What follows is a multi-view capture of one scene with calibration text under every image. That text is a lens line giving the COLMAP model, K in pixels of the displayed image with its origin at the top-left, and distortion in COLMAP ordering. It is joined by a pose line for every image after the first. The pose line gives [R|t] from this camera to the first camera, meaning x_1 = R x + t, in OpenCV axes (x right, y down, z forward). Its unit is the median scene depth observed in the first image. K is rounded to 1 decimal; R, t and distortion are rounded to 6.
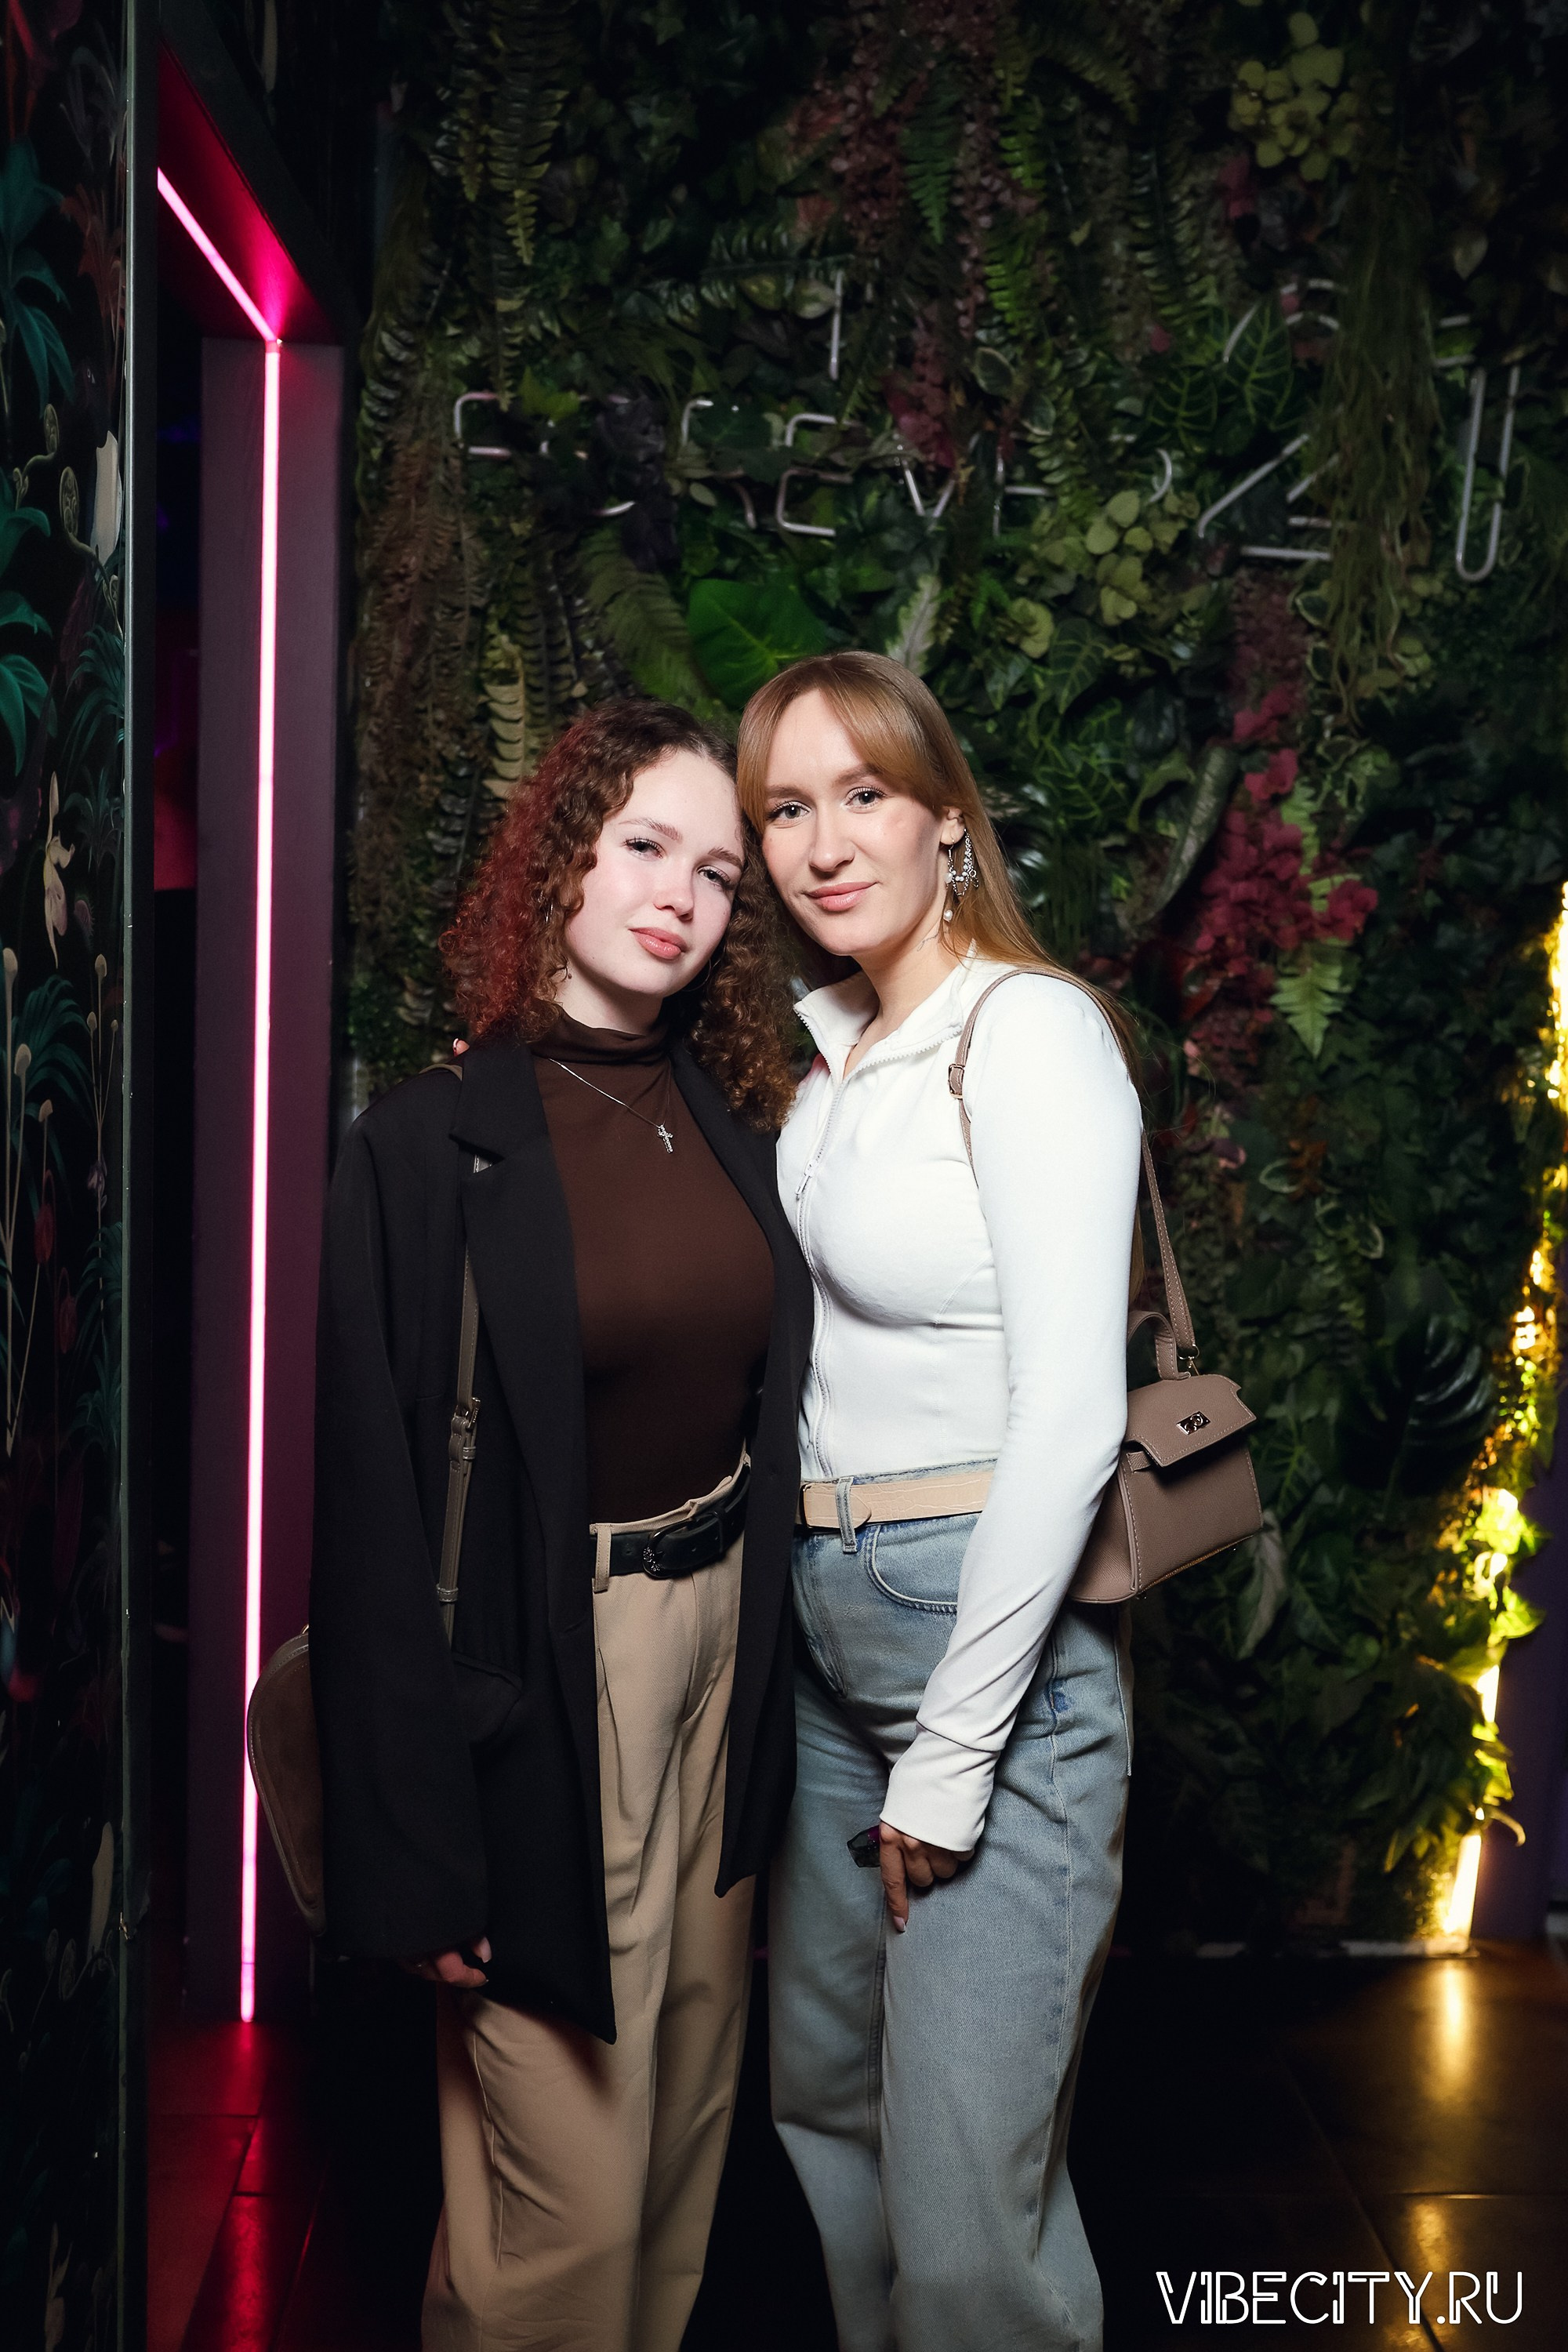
lens RADIAL K [[1928.1, 0, 779.7], [0, 1928.1, 1114.3], [0, 0, 1]] dist [-0.006031, 0.006337]
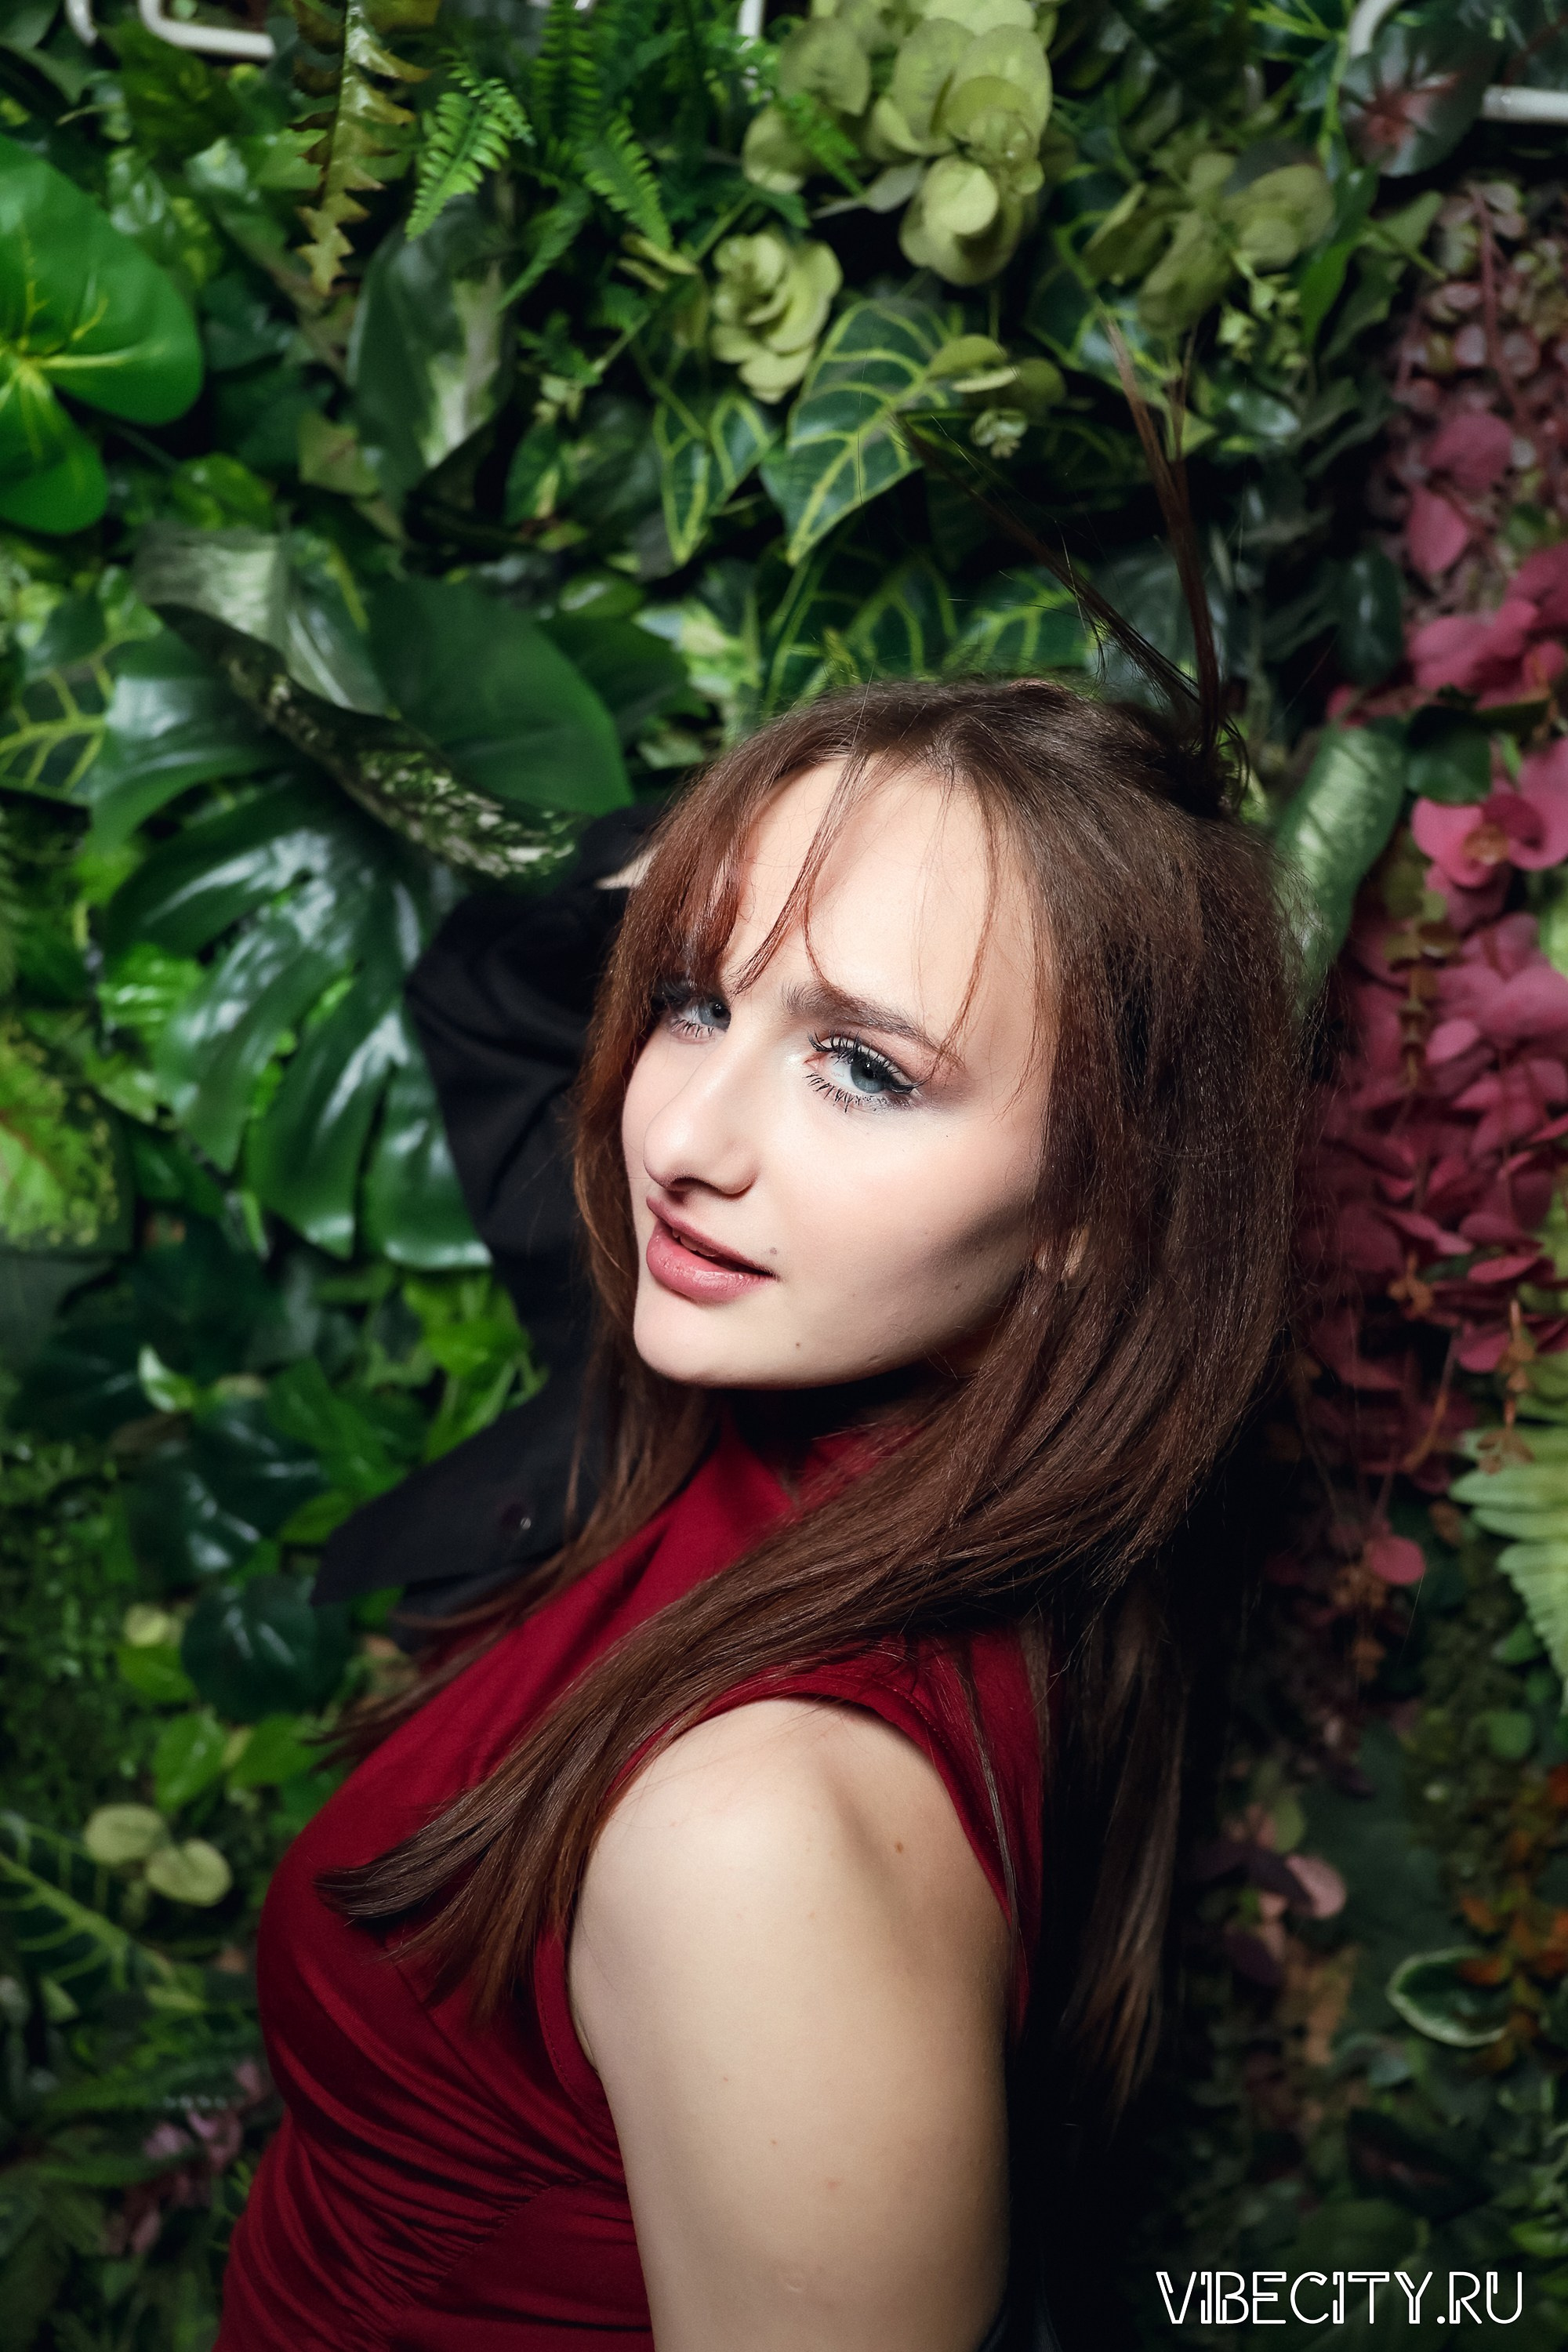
lens RADIAL K [[1928.1, 0, 779.7], [0, 1928.1, 1114.3], [0, 0, 1]] dist [-0.006031, 0.006337]
pose [[0.959386, 0.114825, -0.257670, 0.224810], [-0.120300, 0.992722, -0.005530, -0.108822], [0.255160, 0.036303, 0.966217, 0.656993]]
